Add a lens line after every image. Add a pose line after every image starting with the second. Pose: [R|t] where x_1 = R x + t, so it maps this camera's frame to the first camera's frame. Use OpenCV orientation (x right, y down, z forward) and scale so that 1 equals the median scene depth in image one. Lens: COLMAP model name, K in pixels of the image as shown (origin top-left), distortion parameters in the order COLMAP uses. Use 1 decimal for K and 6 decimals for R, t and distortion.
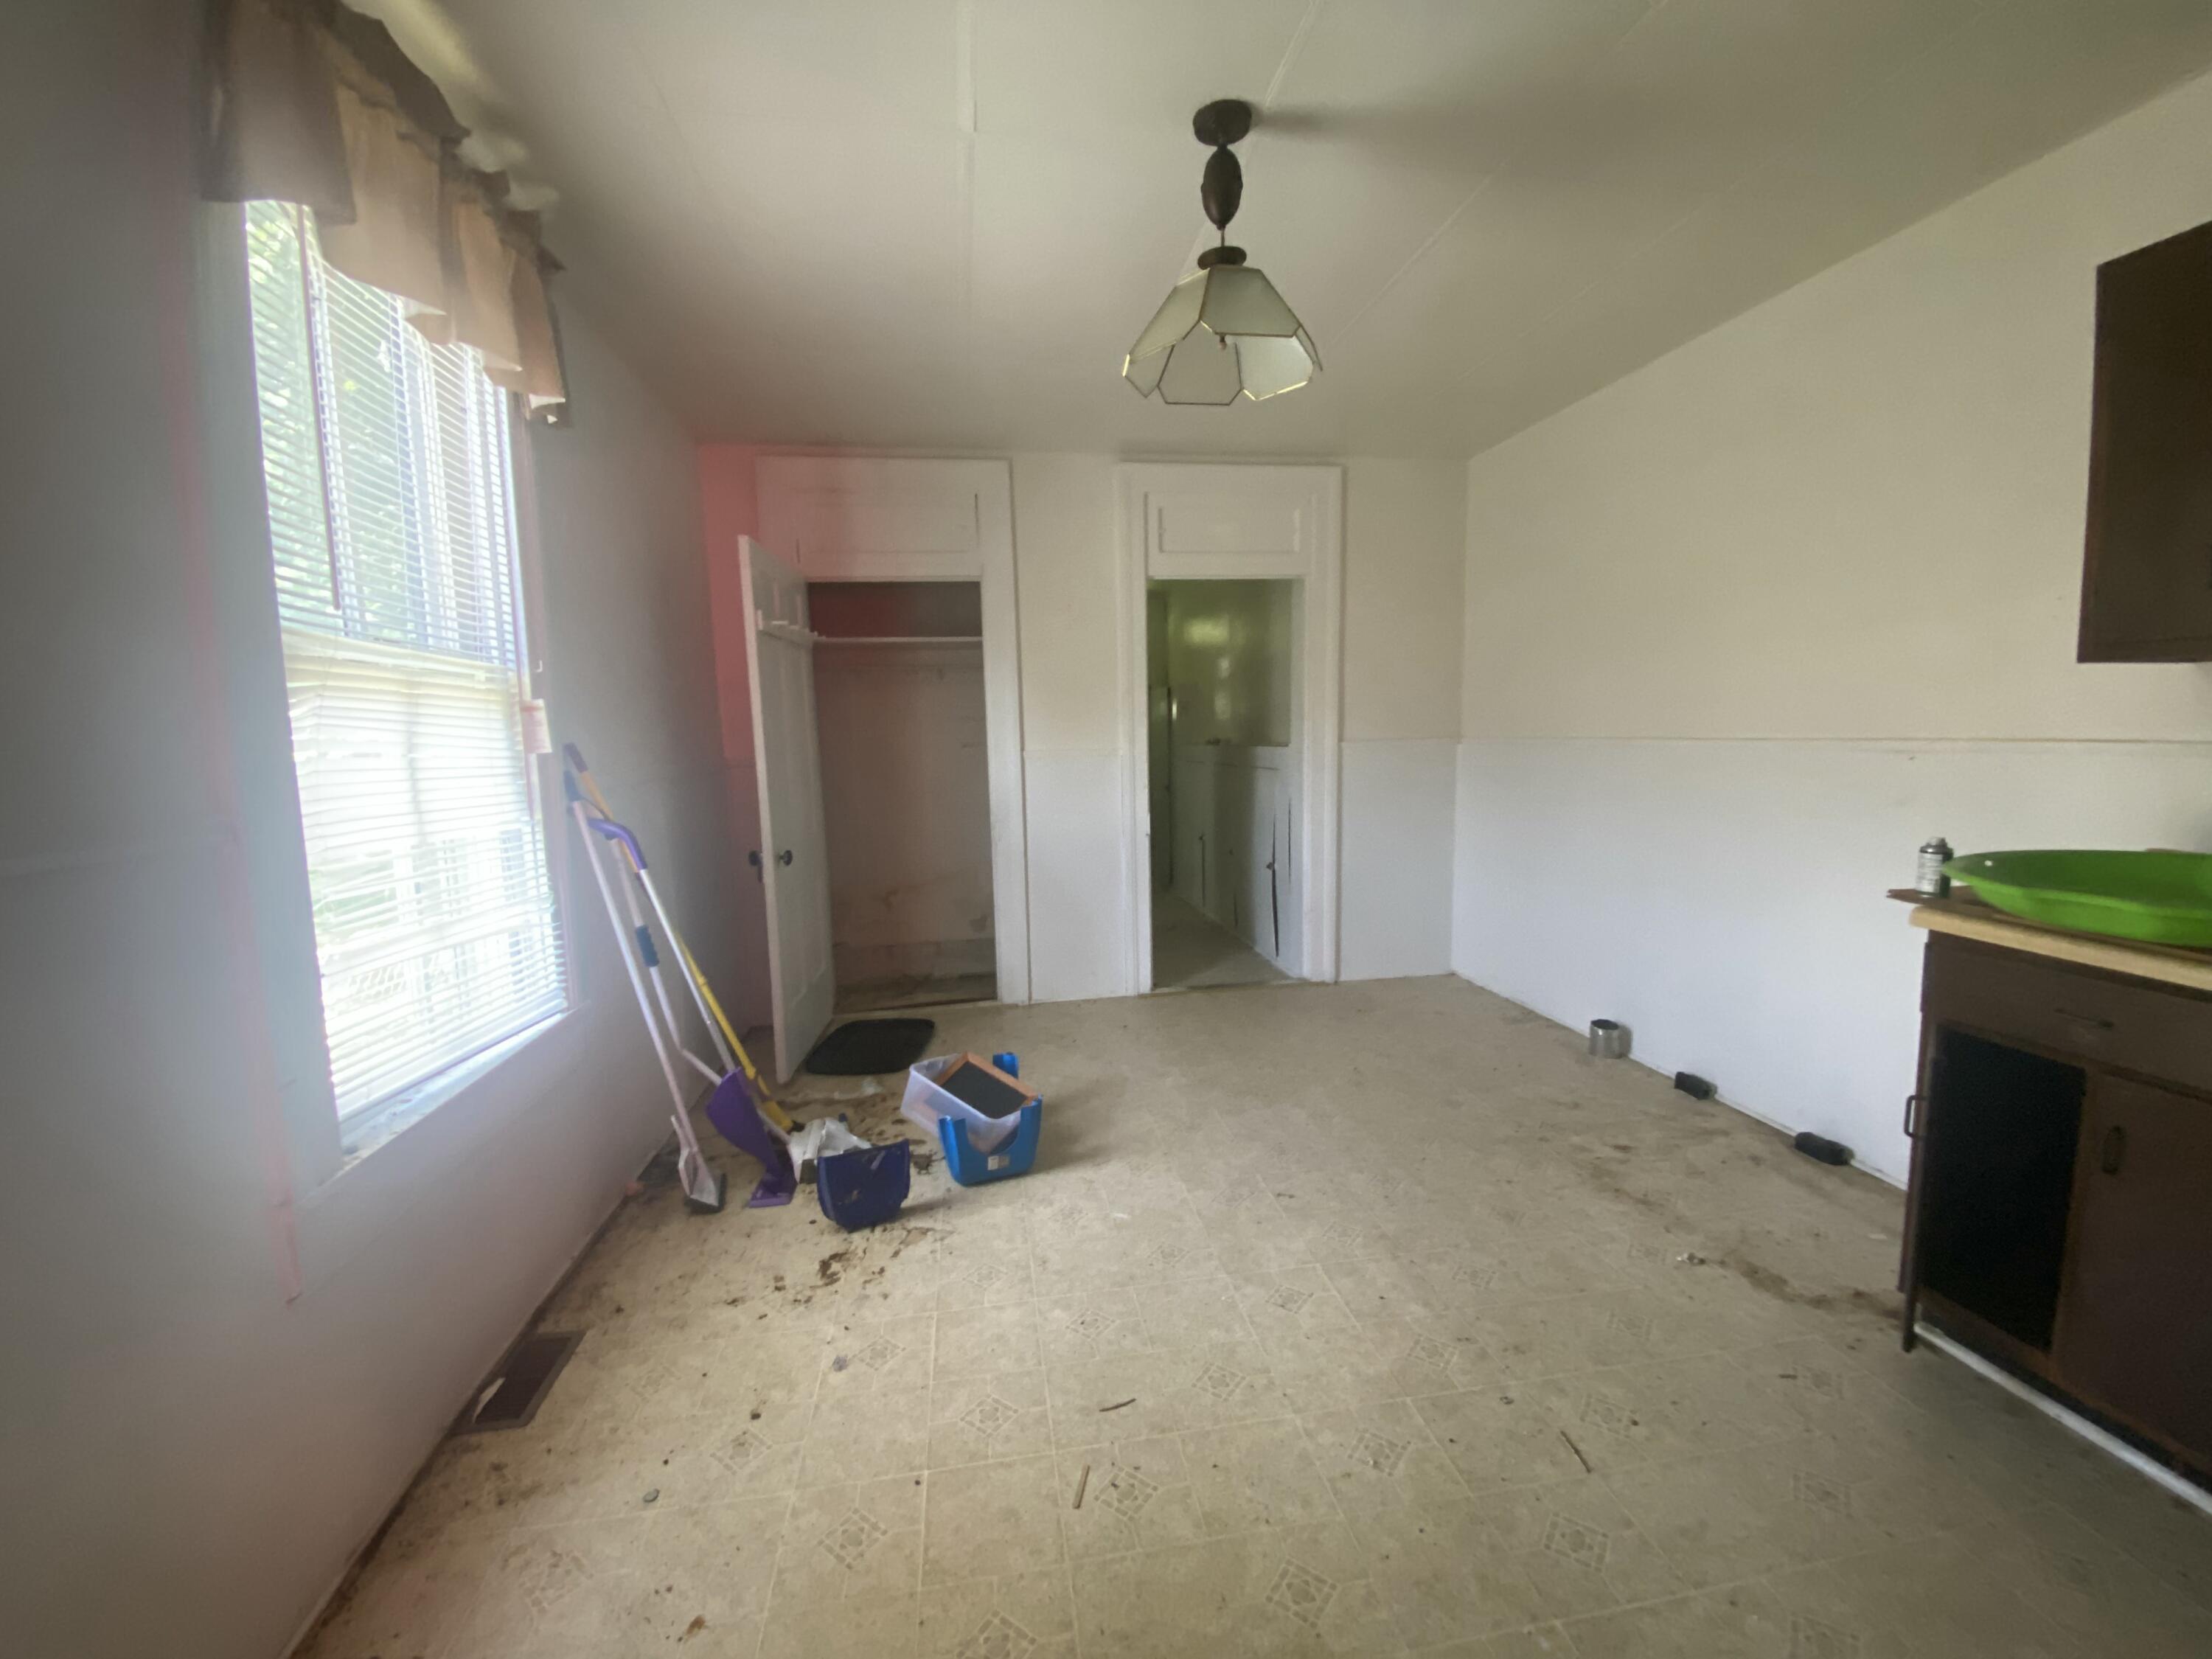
lens RADIAL K [[884.9, 0, 1104.5], [0, 884.9, 835.9], [0, 0, 1]] dist [0.001028, 0.000116]
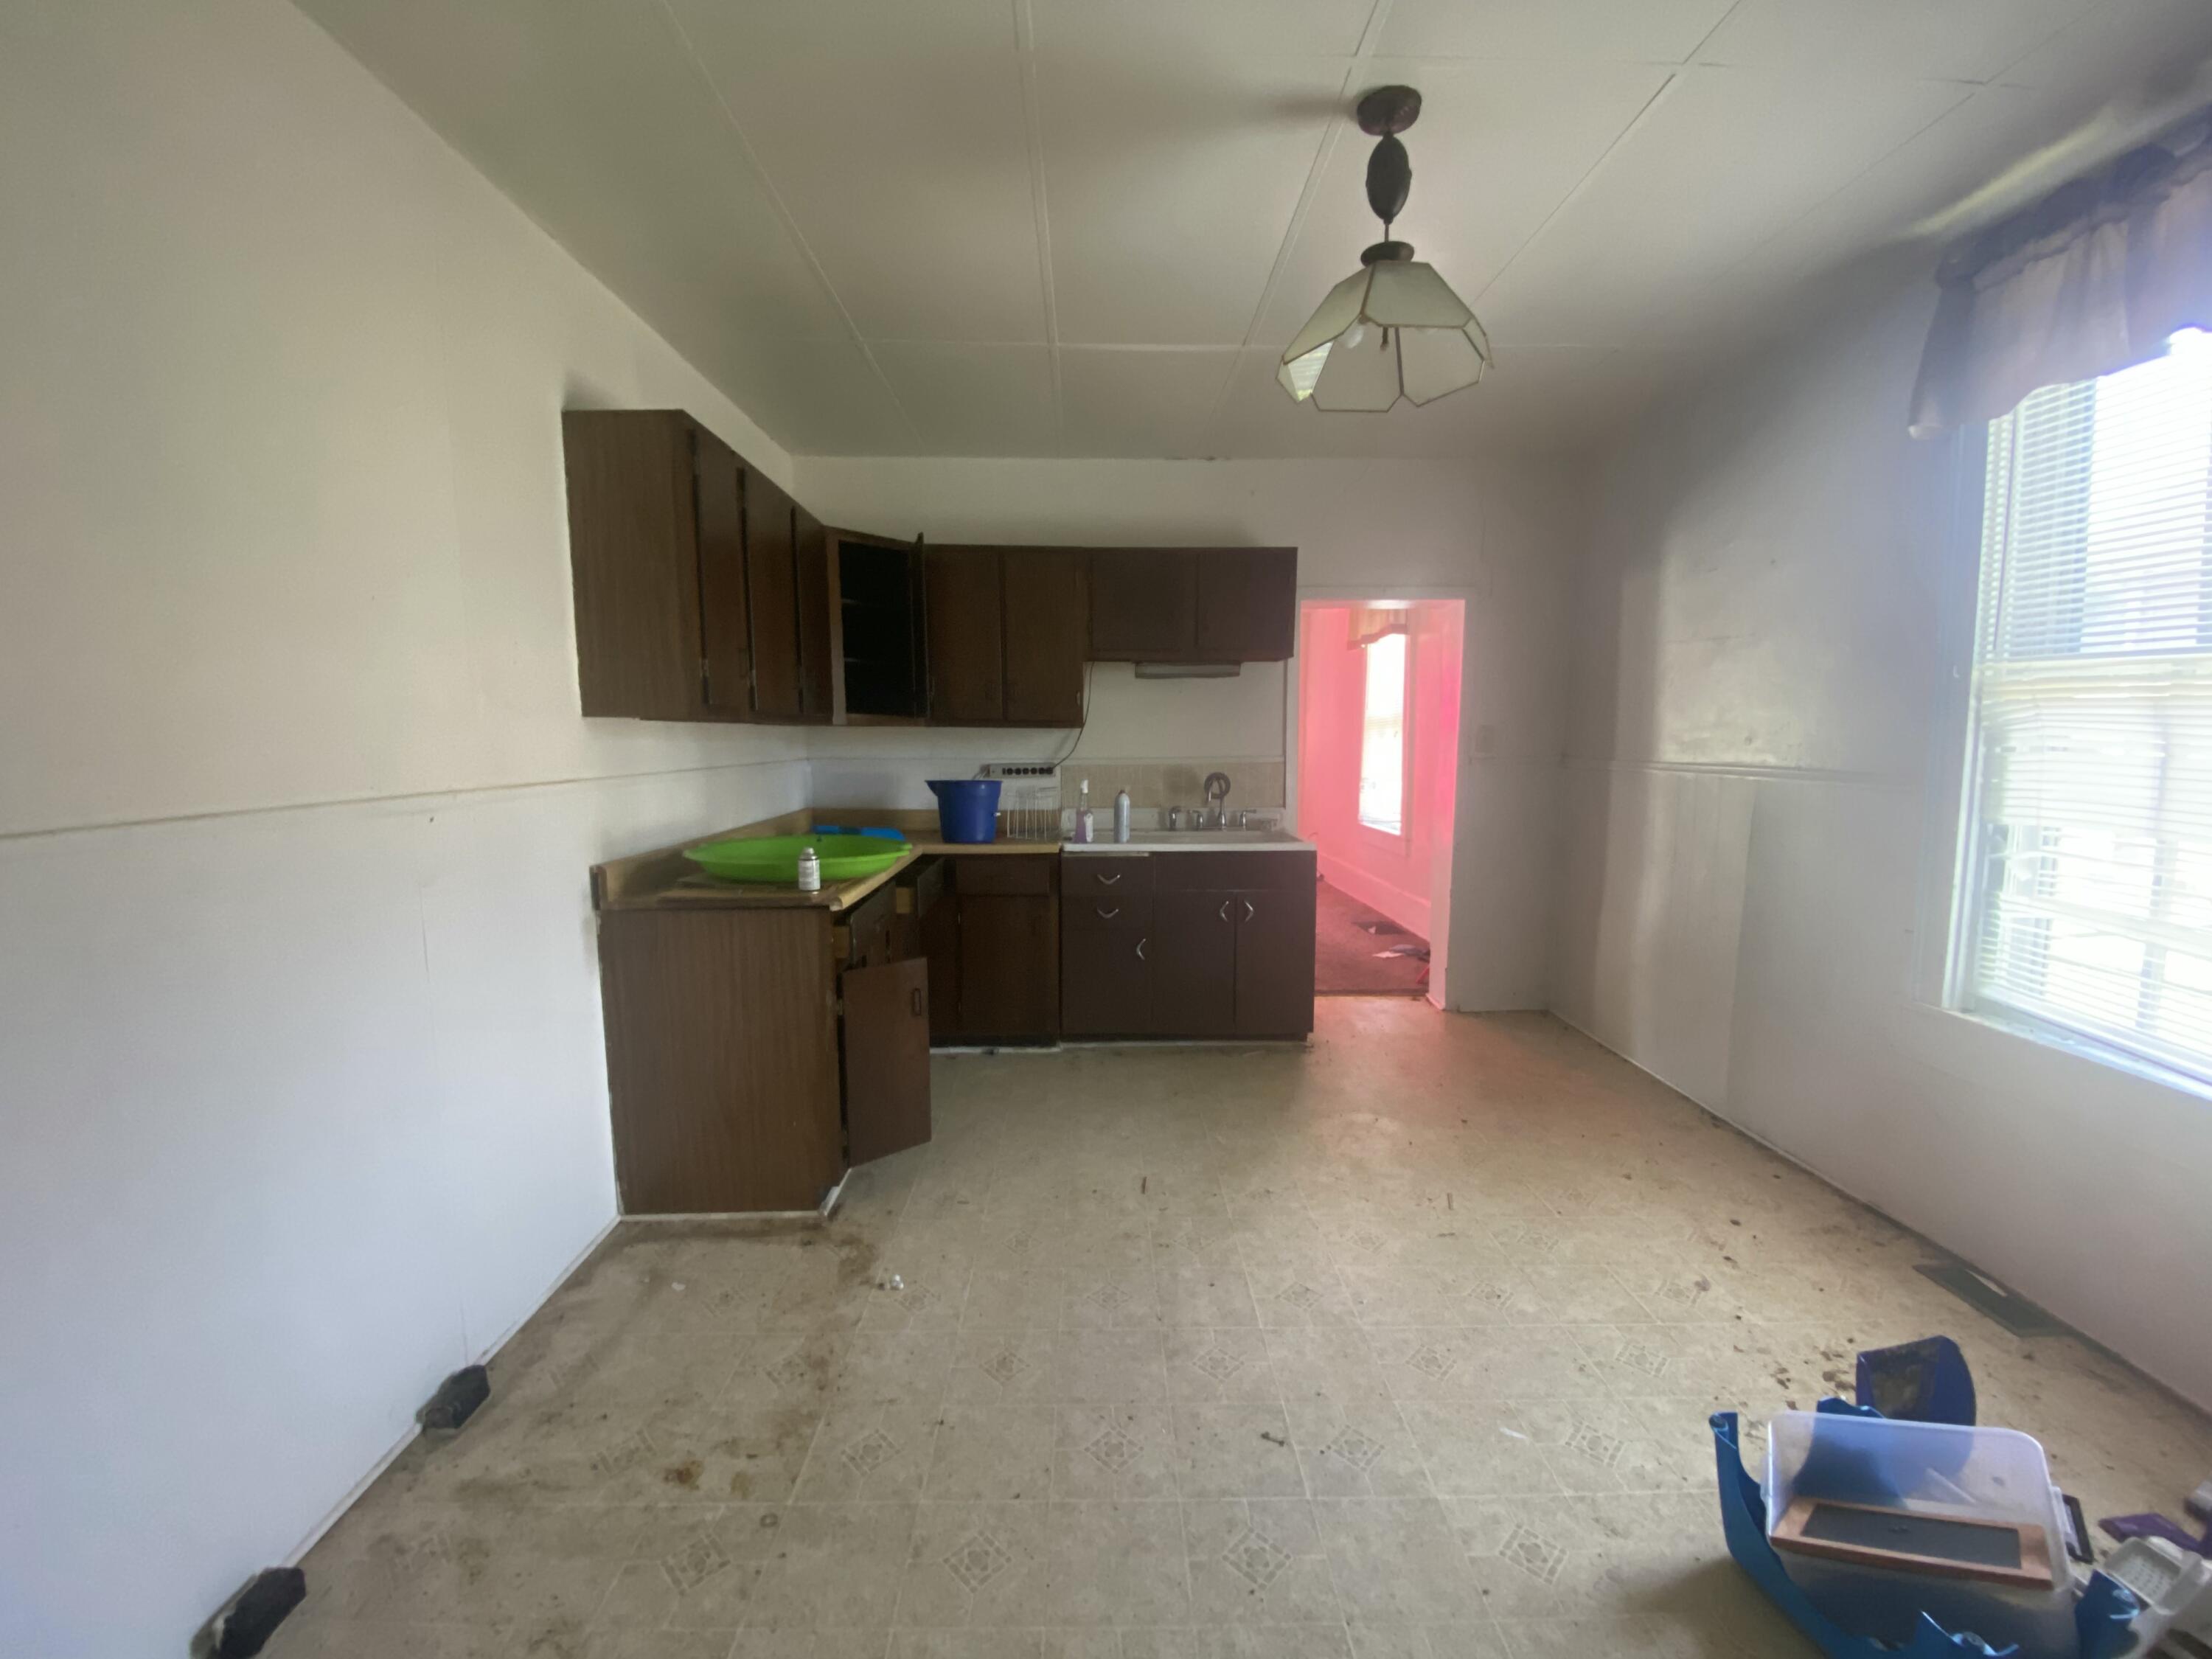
lens RADIAL K [[890.5, 0, 1109.1], [0, 890.5, 828.7], [0, 0, 1]] dist [0.000757, -0.009813]
pose [[-0.990542, 0.014362, 0.136457, 0.275161], [0.045079, 0.973366, 0.224781, -0.254563], [-0.129594, 0.228807, -0.964807, 1.880517]]
